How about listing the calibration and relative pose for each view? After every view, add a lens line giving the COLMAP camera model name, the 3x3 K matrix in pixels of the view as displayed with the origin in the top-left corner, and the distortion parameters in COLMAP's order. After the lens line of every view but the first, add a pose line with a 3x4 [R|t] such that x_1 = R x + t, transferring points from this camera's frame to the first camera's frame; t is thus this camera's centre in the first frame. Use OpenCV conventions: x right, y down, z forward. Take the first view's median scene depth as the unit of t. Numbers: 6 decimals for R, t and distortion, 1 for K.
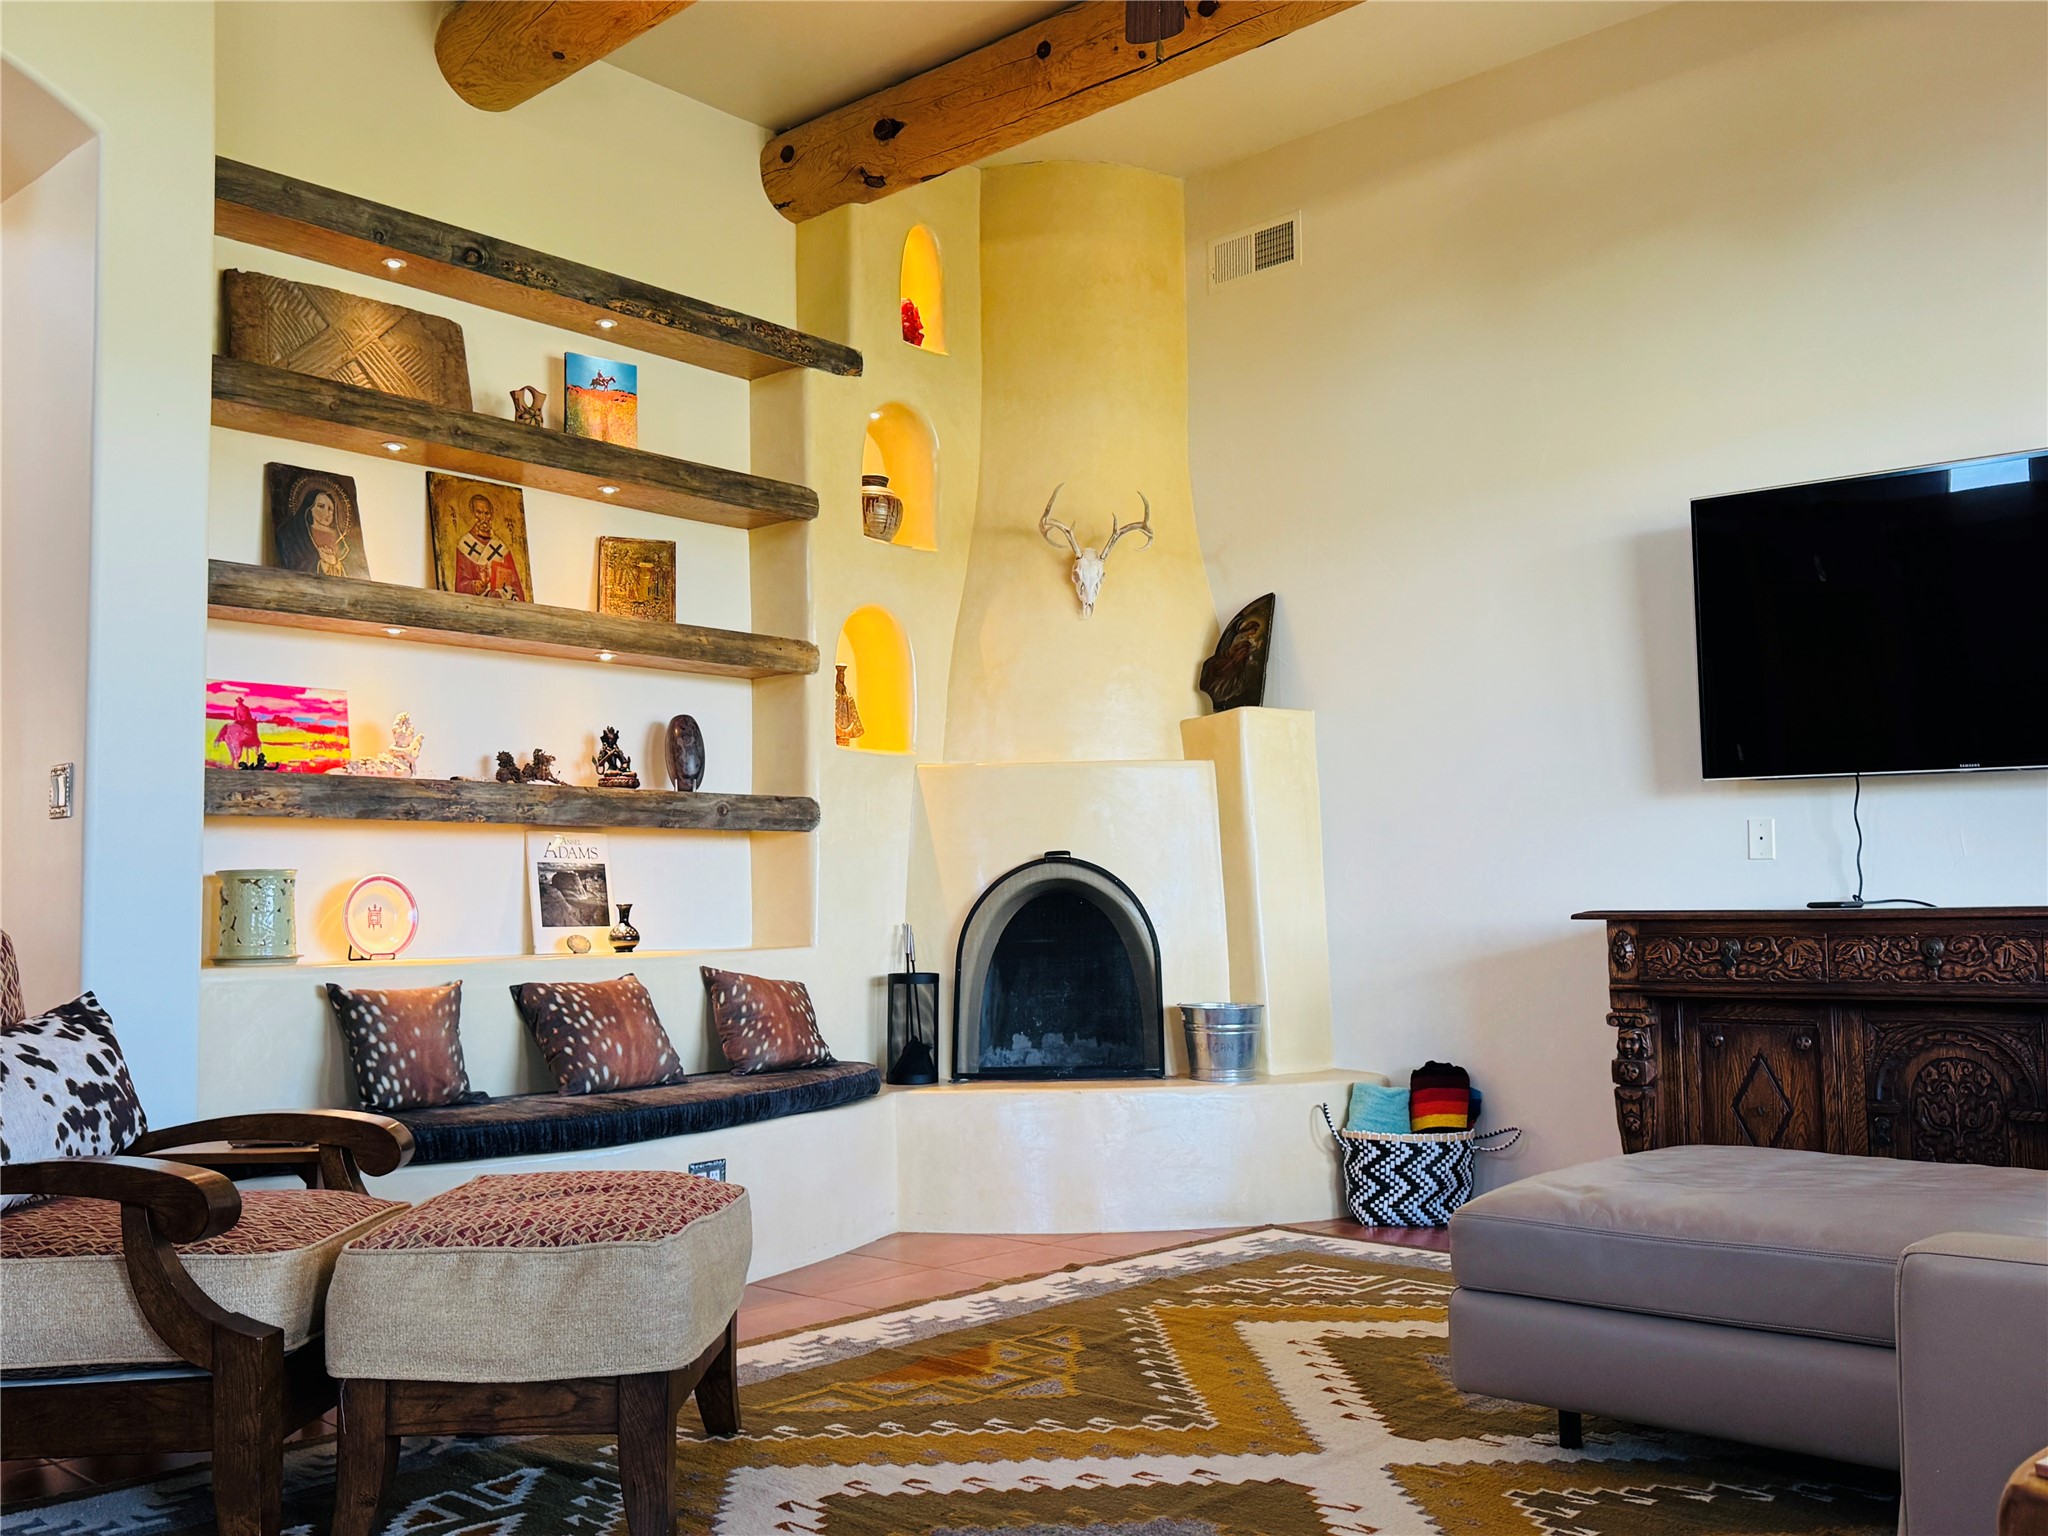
lens RADIAL K [[1843.2, 0, 1008.2], [0, 1843.2, 771.9], [0, 0, 1]] dist [0.115548, -0.009099]
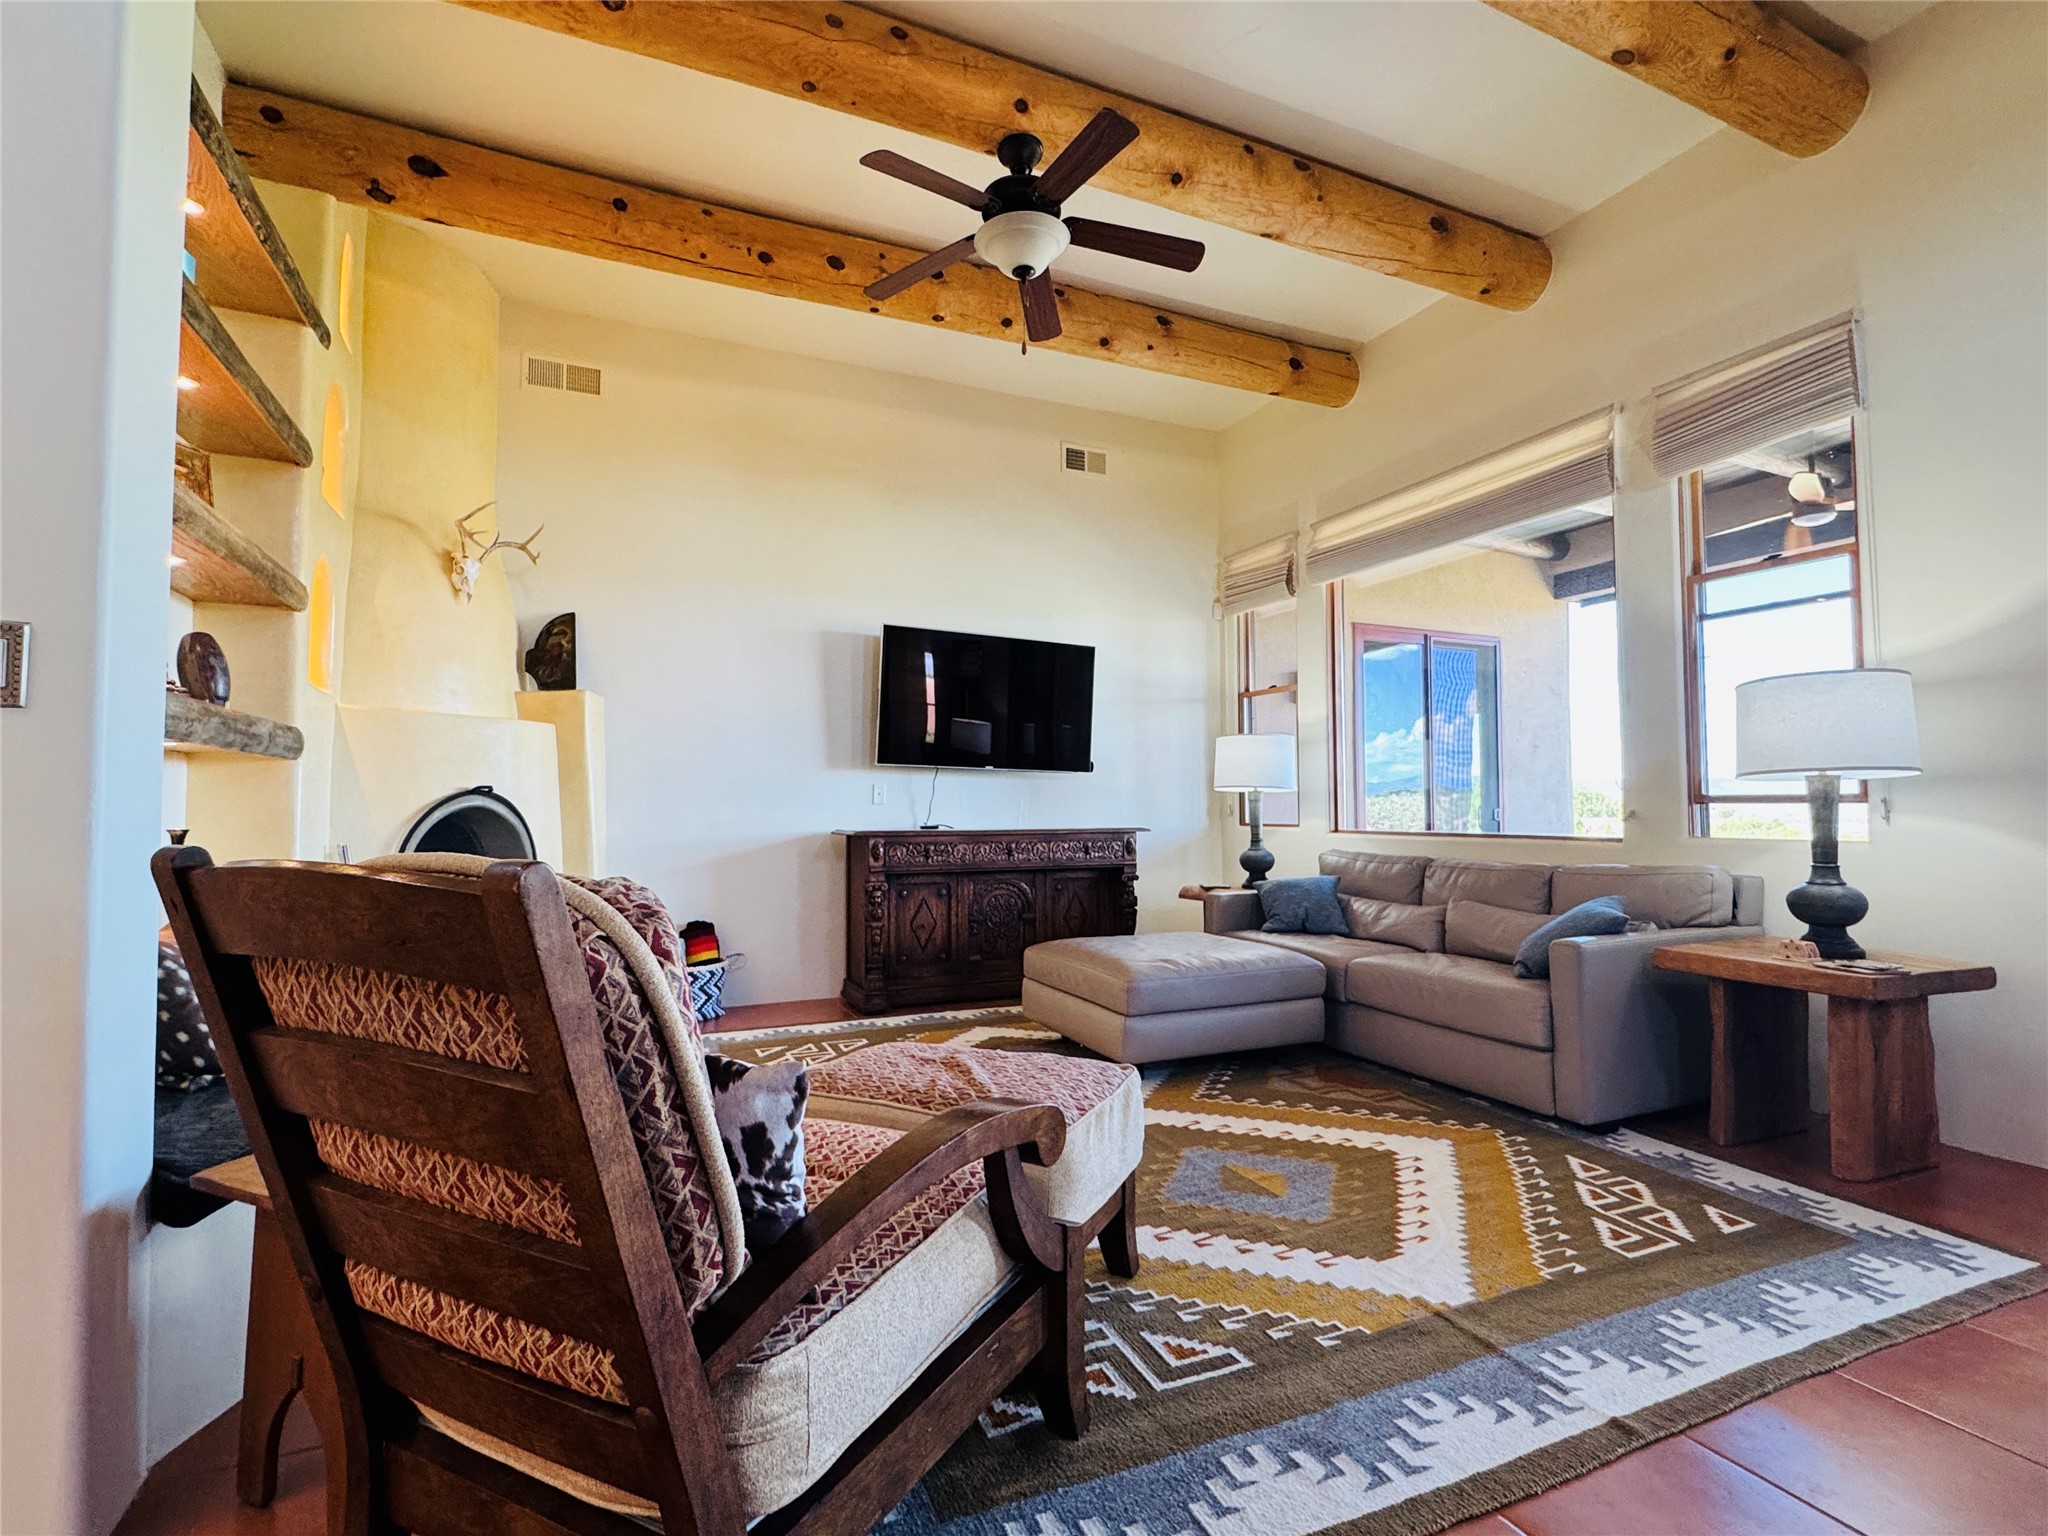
lens RADIAL K [[984.3, 0, 1021.8], [0, 984.3, 760.3], [0, 0, 1]] dist [-0.004185, 0.001620]
pose [[0.384613, 0.057625, 0.921278, -0.494974], [-0.078630, 0.996467, -0.029501, 0.017436], [-0.919723, -0.061094, 0.387785, 0.416787]]
